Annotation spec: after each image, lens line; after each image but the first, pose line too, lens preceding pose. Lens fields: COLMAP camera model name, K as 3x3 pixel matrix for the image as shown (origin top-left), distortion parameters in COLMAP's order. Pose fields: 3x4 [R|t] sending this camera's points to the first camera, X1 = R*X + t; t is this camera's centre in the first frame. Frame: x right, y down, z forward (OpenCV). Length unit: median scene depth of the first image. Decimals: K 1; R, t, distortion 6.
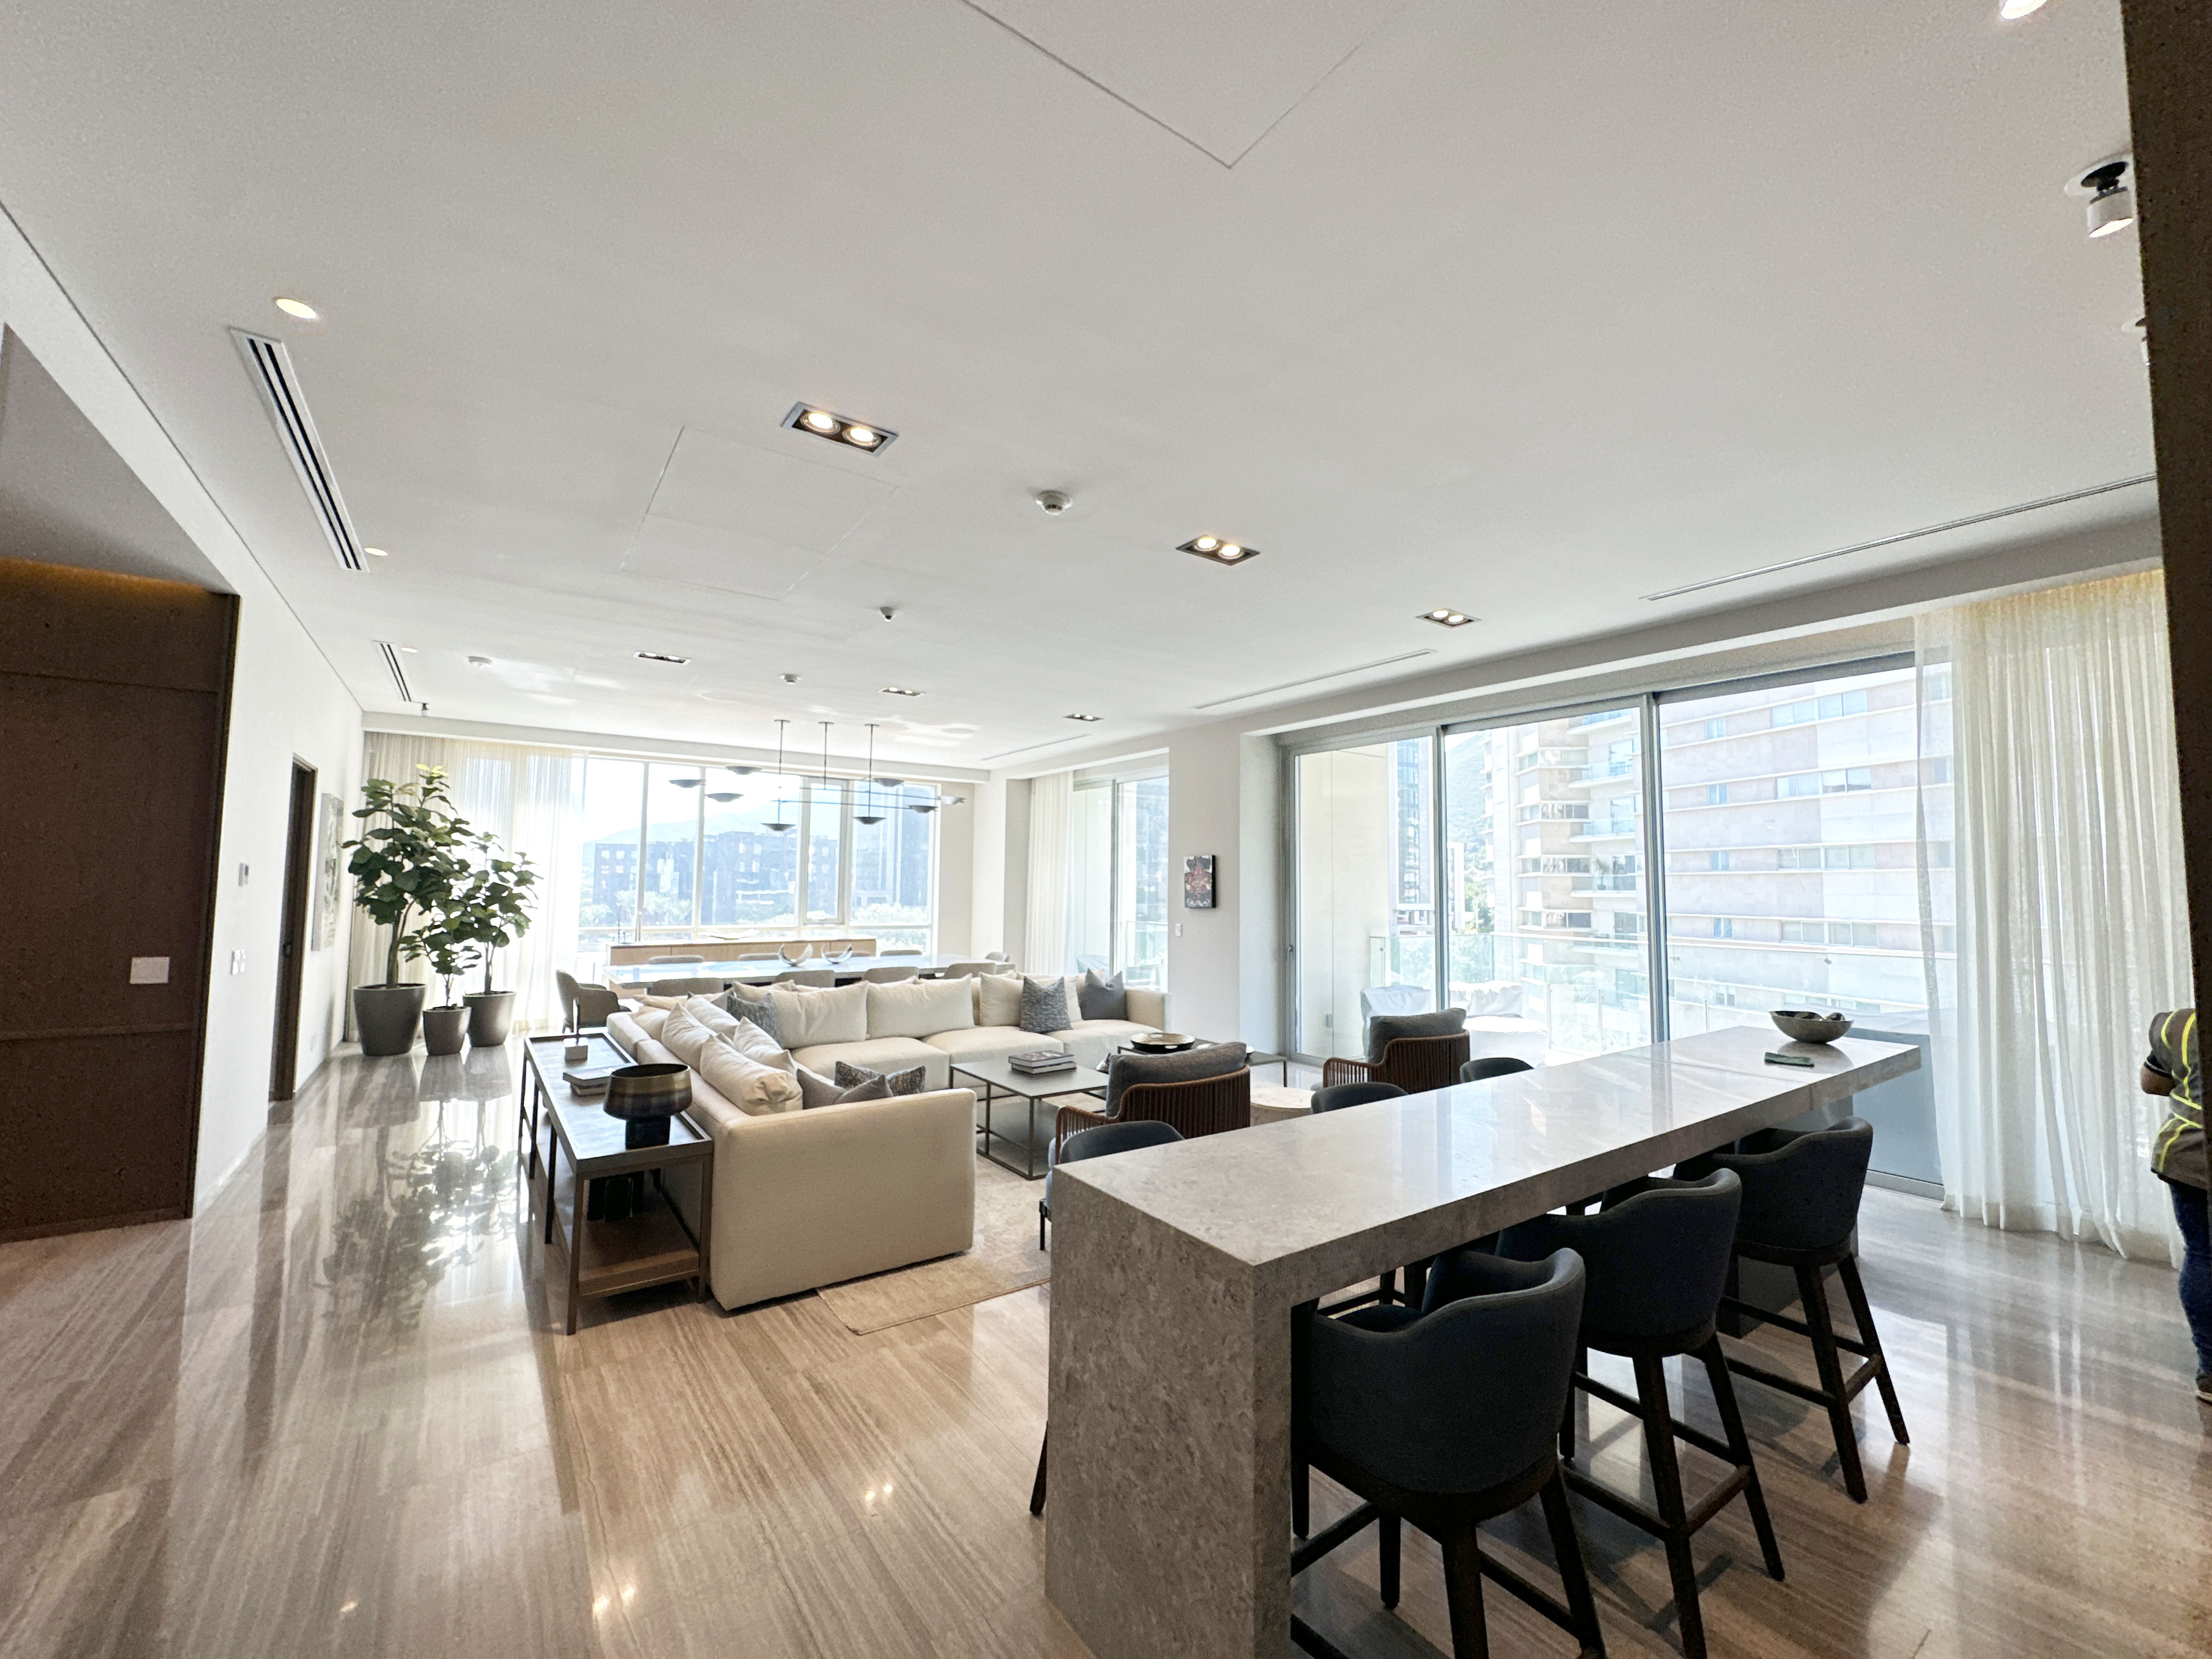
lens RADIAL K [[889.6, 0, 1108.3], [0, 889.6, 825.5], [0, 0, 1]] dist [-0.003158, 0.000570]
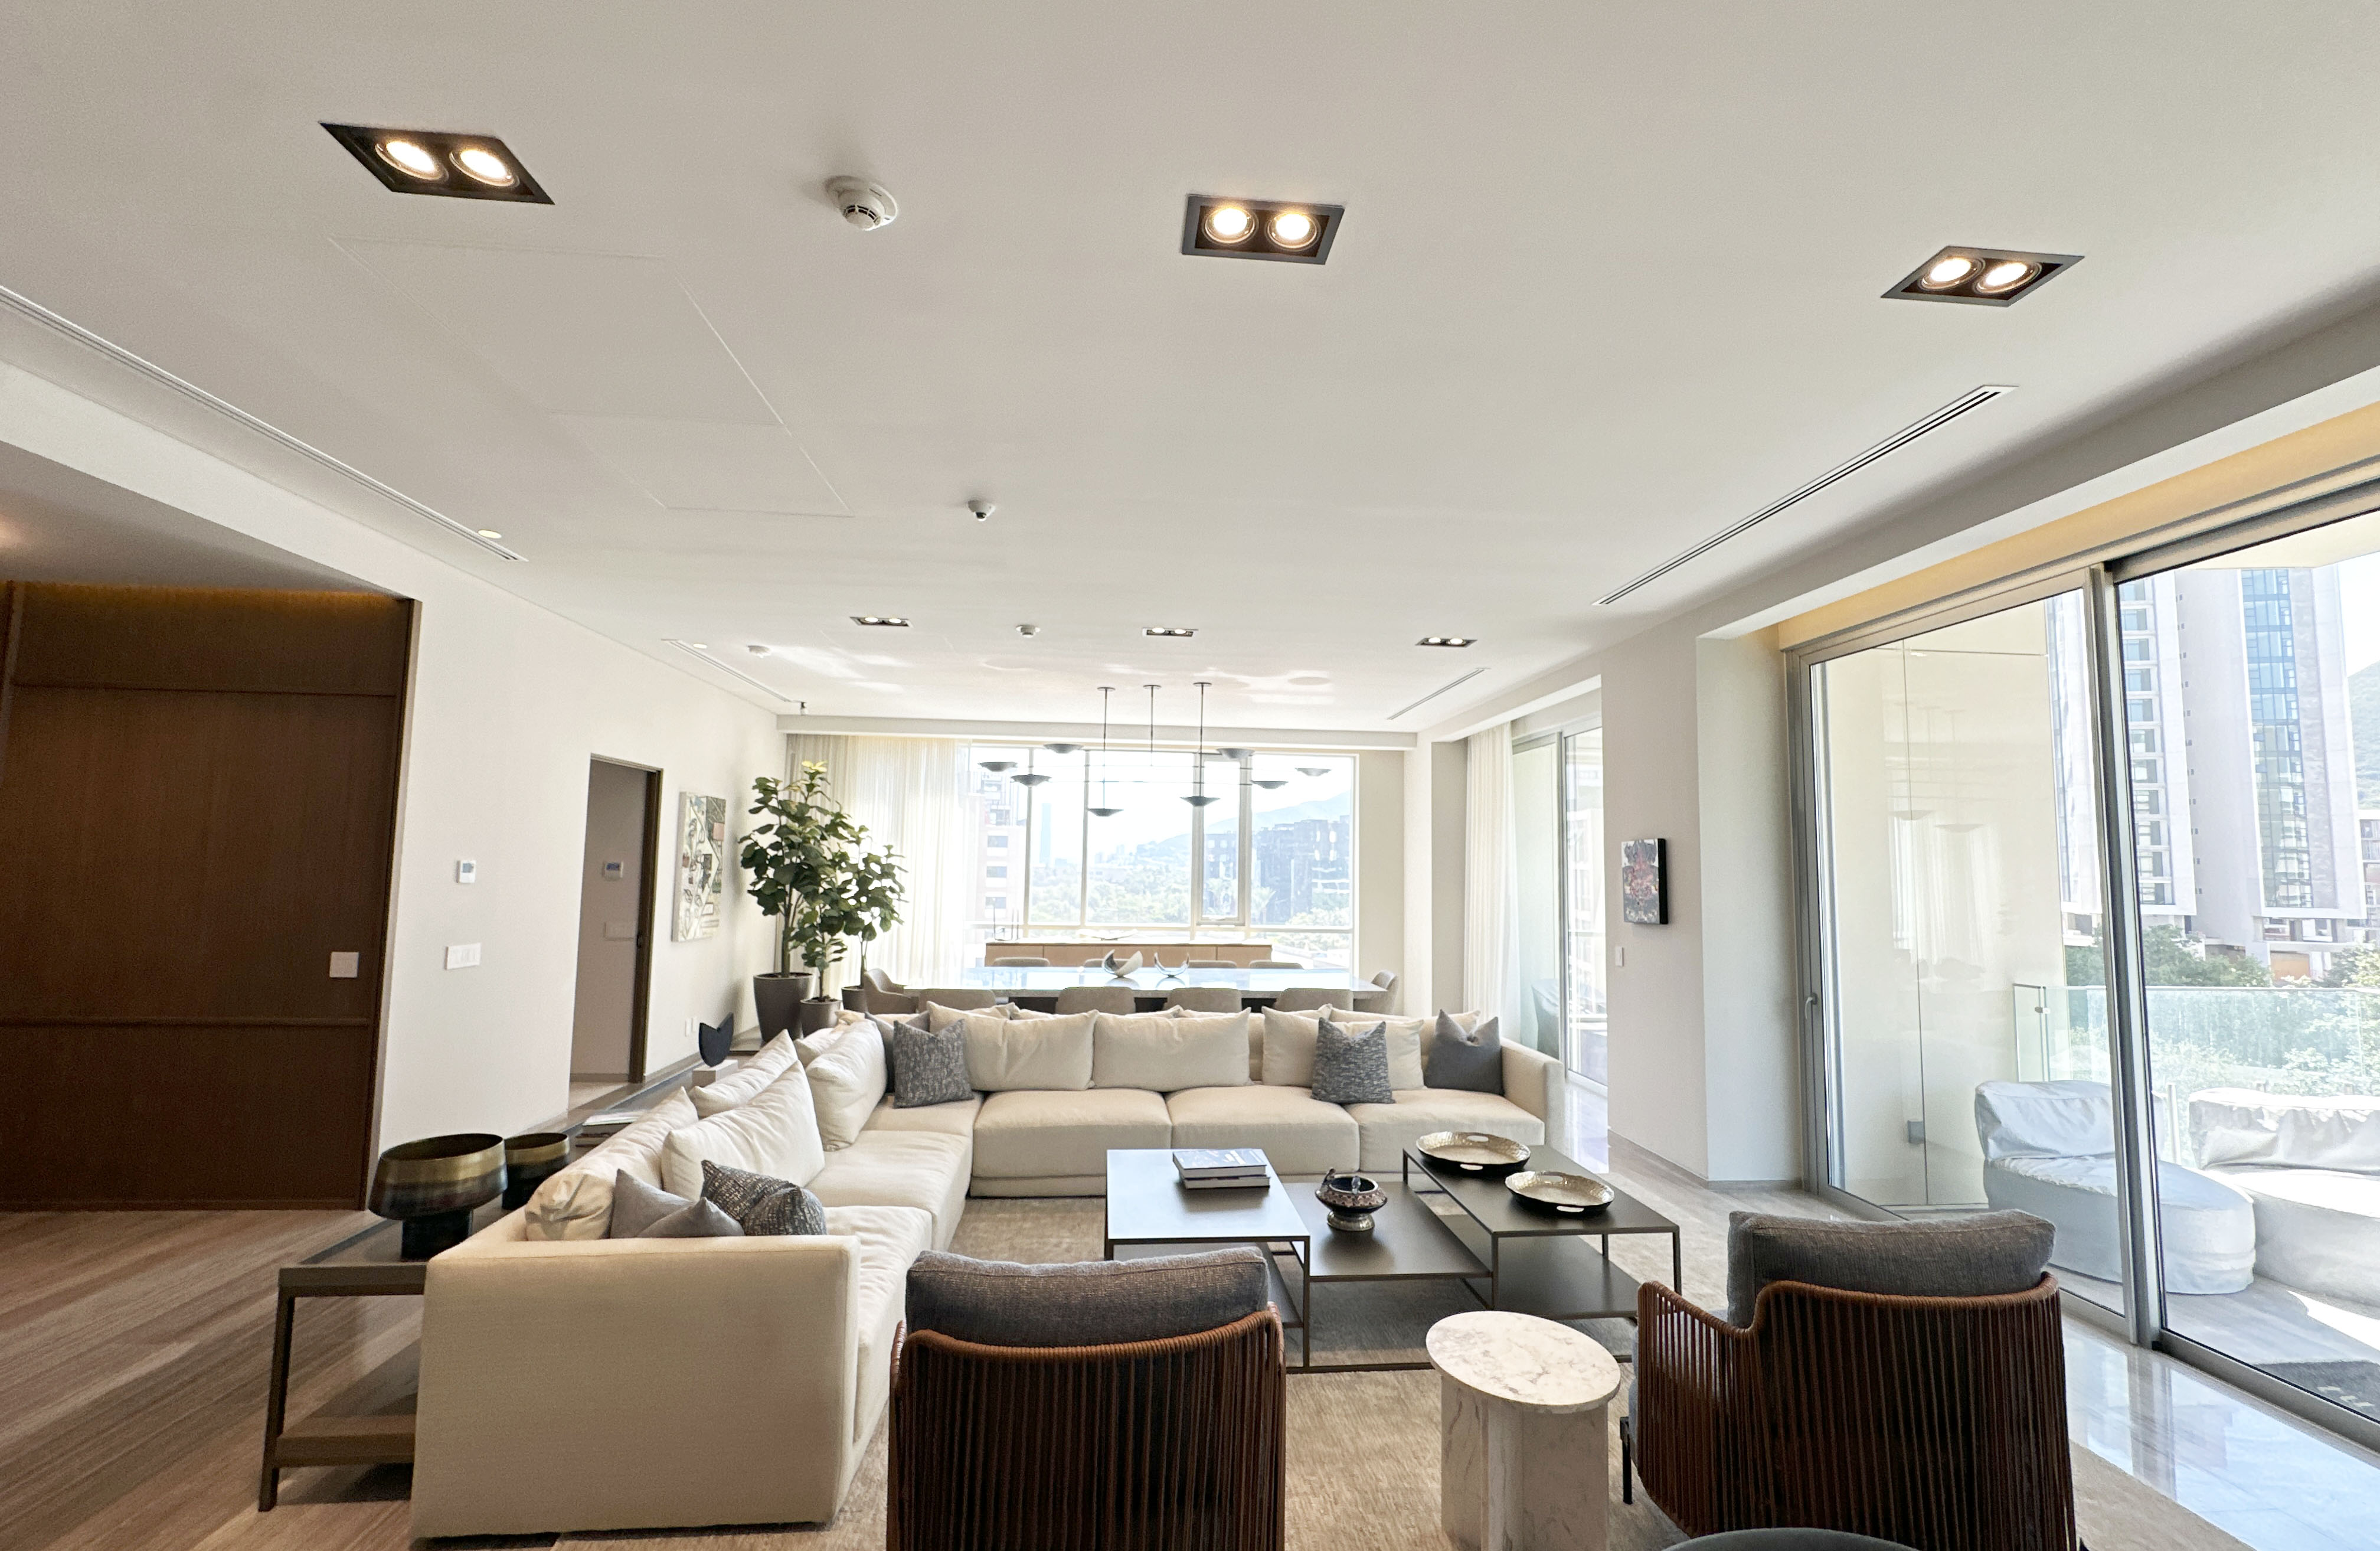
lens RADIAL K [[958.6, 0, 1190.5], [0, 958.6, 788.8], [0, 0, 1]] dist [-0.002559, -0.000190]
pose [[0.862585, -0.039493, -0.504368, 0.175567], [0.028574, 0.999160, -0.029368, 0.009038], [0.505104, 0.010920, 0.862990, 0.262287]]
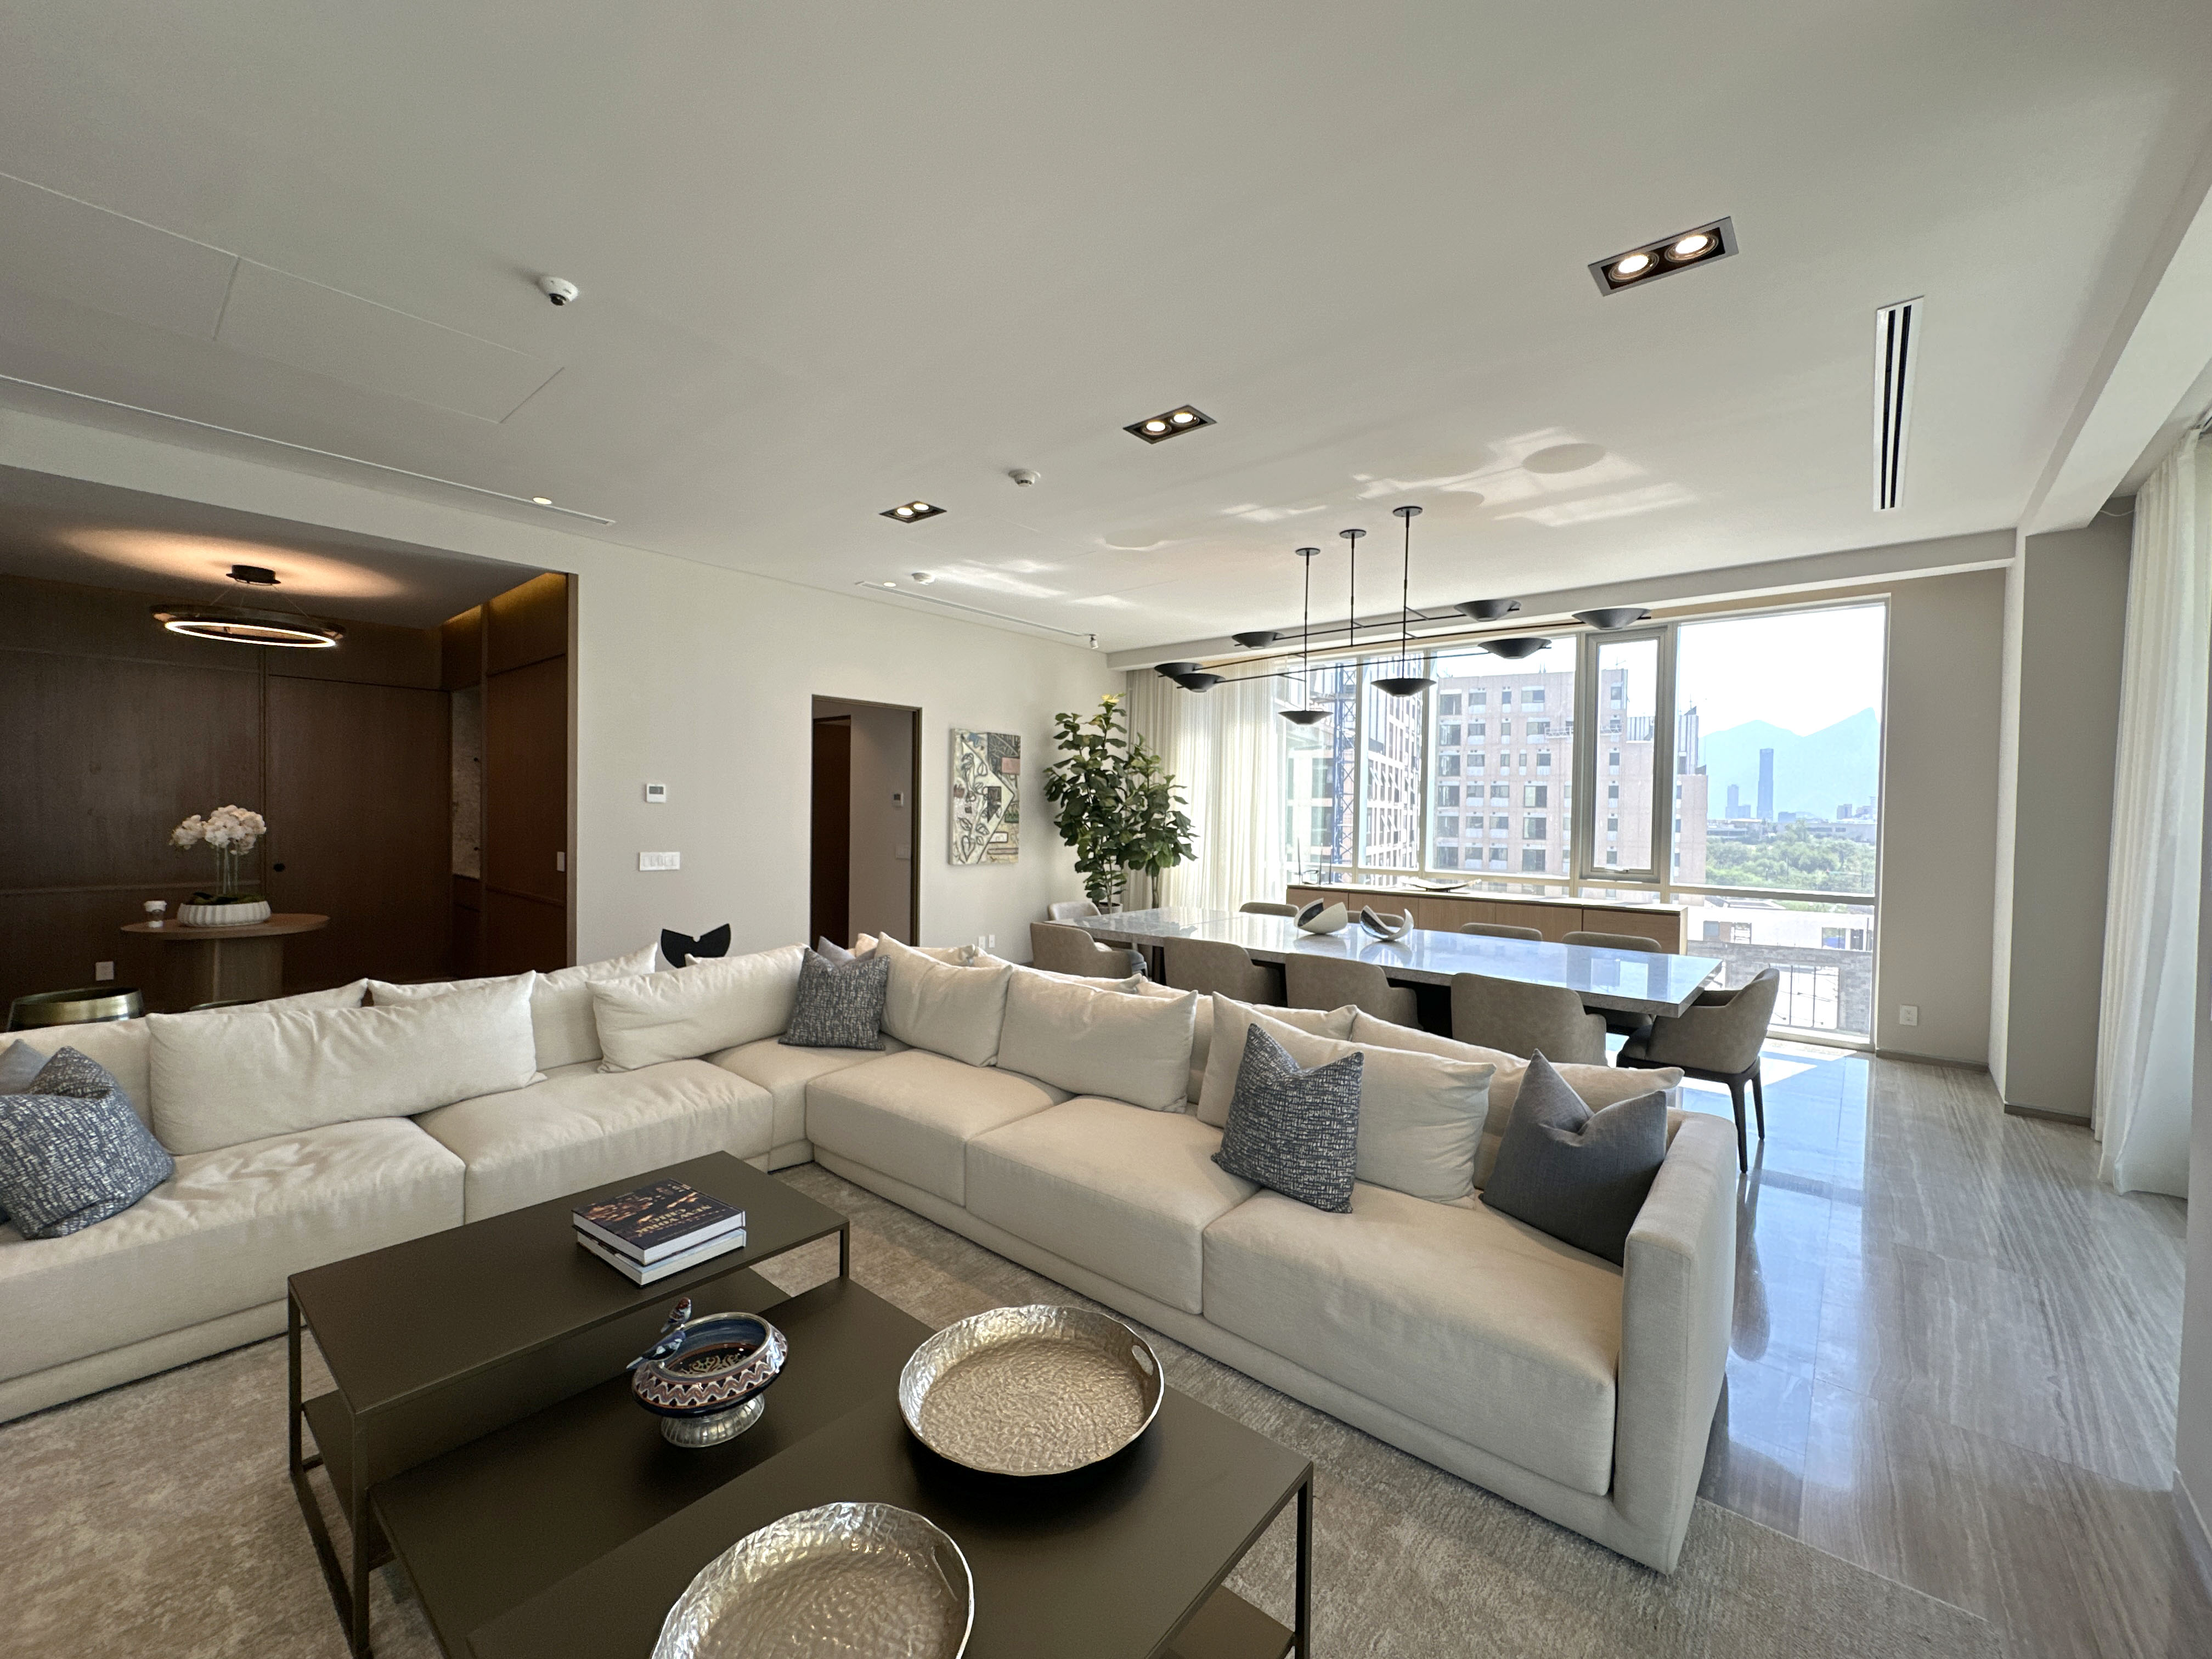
lens RADIAL K [[889.6, 0, 1102.4], [0, 889.6, 827.4], [0, 0, 1]] dist [-0.003158, 0.000570]
pose [[0.245245, 0.010113, -0.969409, 0.232630], [0.053886, 0.998258, 0.024046, 0.060959], [0.967962, -0.058135, 0.244272, 0.734506]]
